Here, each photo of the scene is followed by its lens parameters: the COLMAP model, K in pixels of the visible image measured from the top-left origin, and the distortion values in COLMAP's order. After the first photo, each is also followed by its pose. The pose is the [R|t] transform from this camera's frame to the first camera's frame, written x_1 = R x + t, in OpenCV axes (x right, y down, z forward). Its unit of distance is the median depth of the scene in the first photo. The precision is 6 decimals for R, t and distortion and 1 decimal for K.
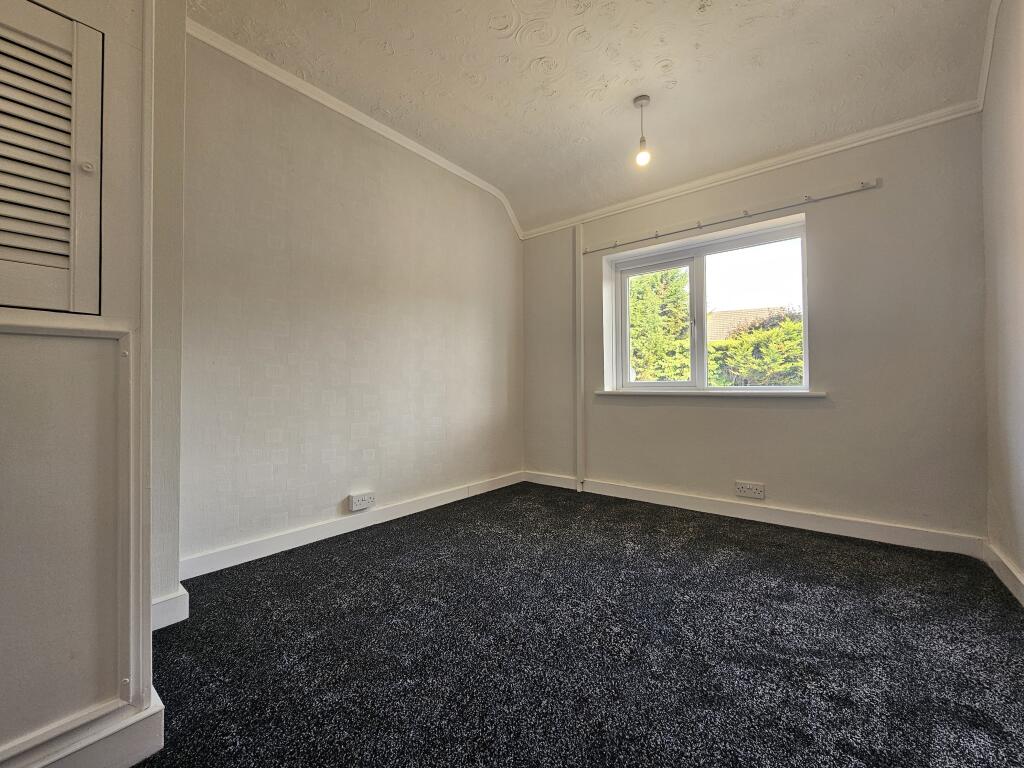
lens RADIAL K [[420.9, 0, 508.6], [0, 420.9, 382.3], [0, 0, 1]] dist [0.000014, -0.000508]
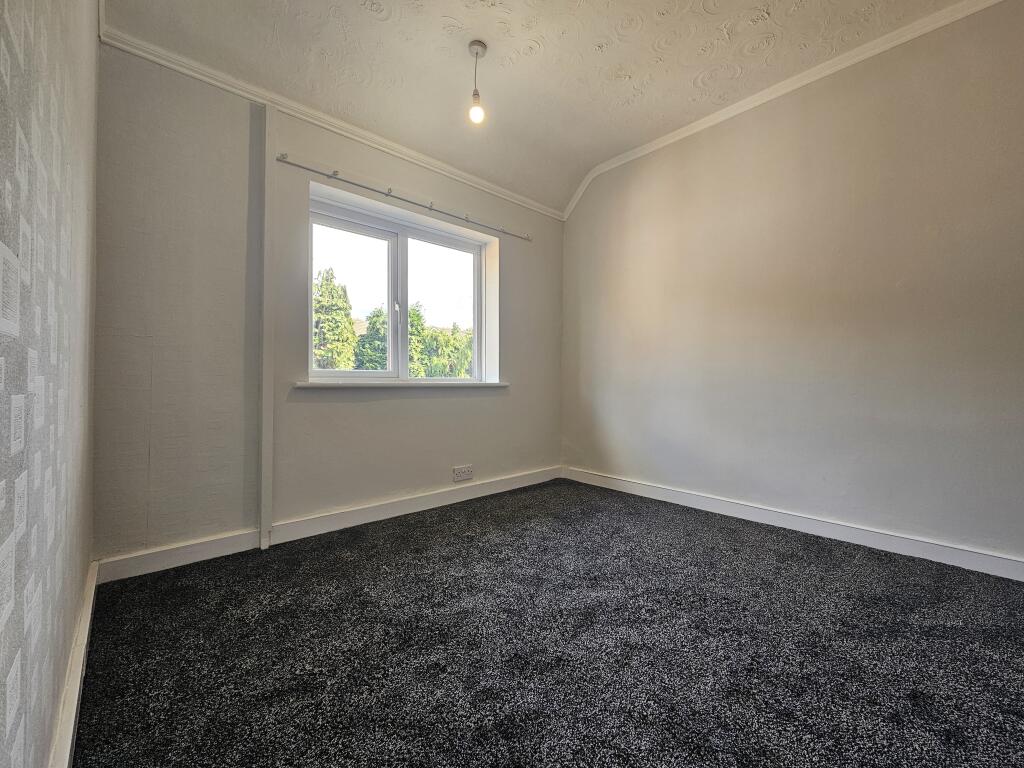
lens RADIAL K [[424.4, 0, 512.0], [0, 424.4, 380.0], [0, 0, 1]] dist [0.000467, -0.000316]
pose [[0.141566, 0.012920, 0.989845, -0.491885], [-0.013385, 0.999848, -0.011136, 0.026727], [-0.989838, -0.011673, 0.141718, 0.725102]]
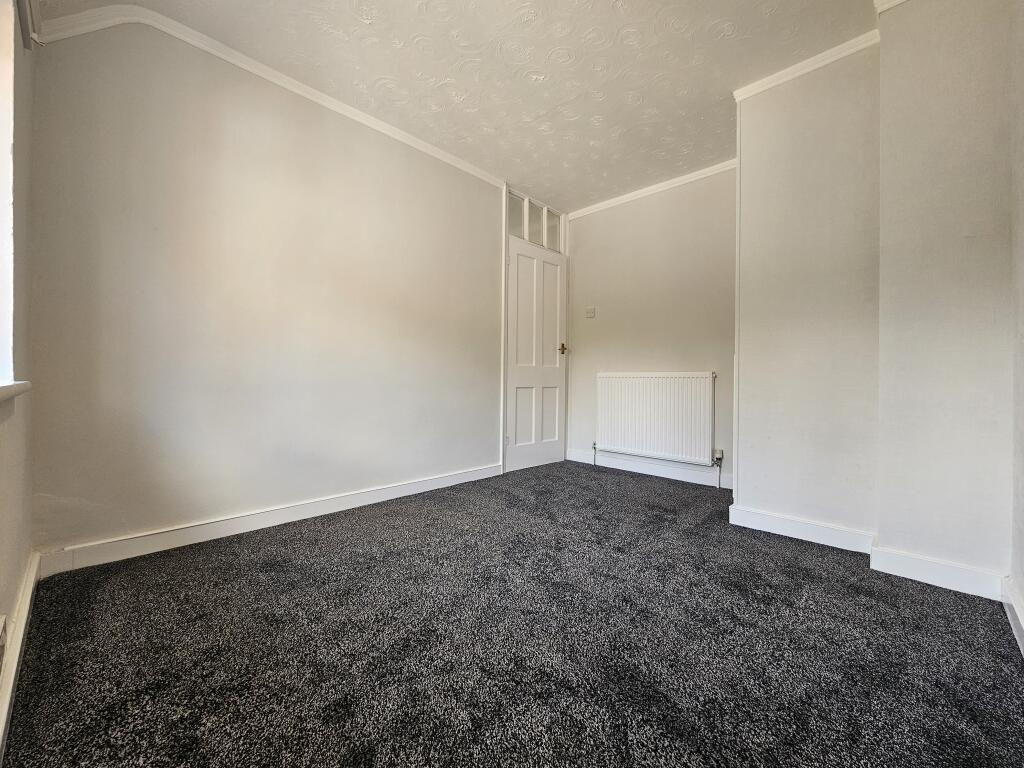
lens RADIAL K [[422.6, 0, 511.1], [0, 422.6, 382.4], [0, 0, 1]] dist [0.000371, -0.000159]
pose [[-0.997676, -0.002089, 0.068105, 0.103186], [-0.002164, 0.999997, -0.001029, 0.022785], [-0.068102, -0.001174, -0.997678, 1.342401]]
